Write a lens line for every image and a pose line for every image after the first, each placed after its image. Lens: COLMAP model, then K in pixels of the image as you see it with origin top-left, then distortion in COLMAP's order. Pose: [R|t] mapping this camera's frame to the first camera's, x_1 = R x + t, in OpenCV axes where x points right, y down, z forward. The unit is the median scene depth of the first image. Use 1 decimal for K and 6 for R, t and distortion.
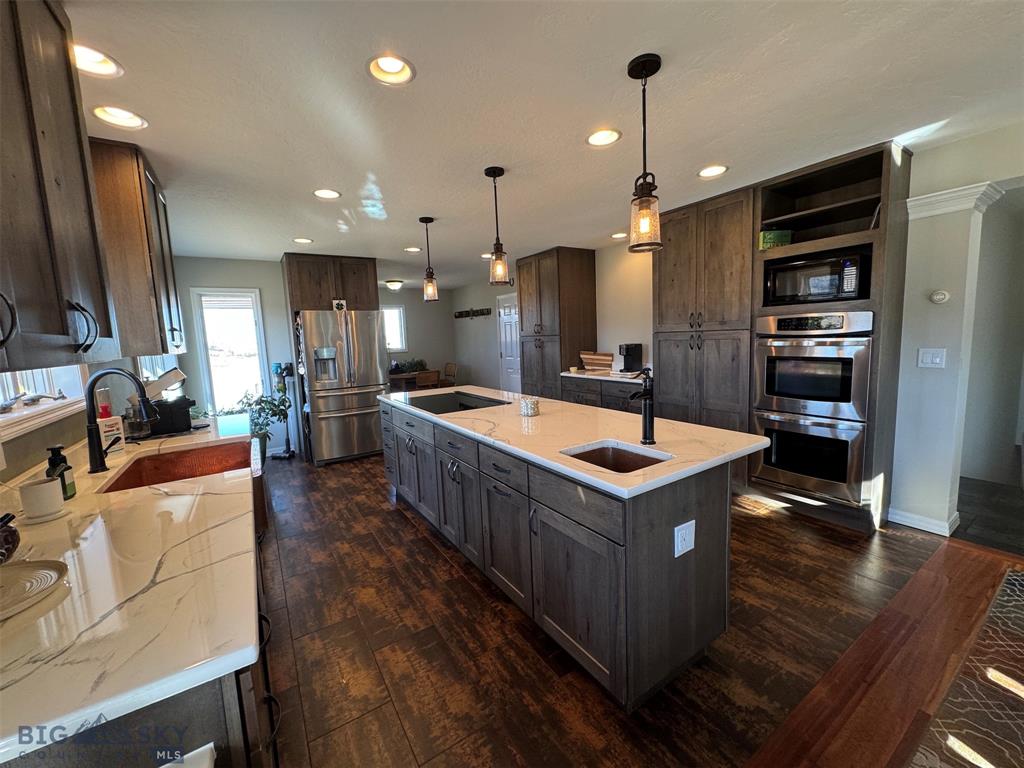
lens RADIAL K [[407.9, 0, 509.2], [0, 407.9, 383.7], [0, 0, 1]] dist [-0.000781, 0.000362]
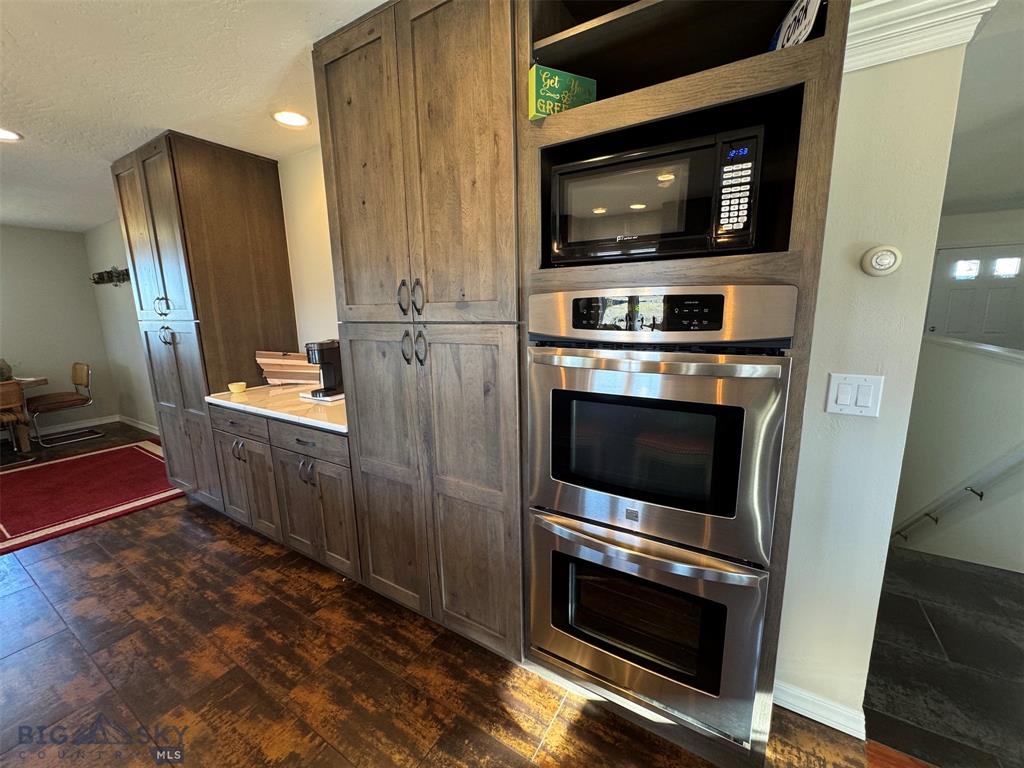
lens RADIAL K [[407.9, 0, 509.2], [0, 407.9, 383.7], [0, 0, 1]] dist [-0.000781, 0.000362]
pose [[0.899651, -0.050654, 0.433661, 0.382515], [0.030386, 0.998103, 0.053546, -0.089436], [-0.435551, -0.034996, 0.899484, 0.599629]]
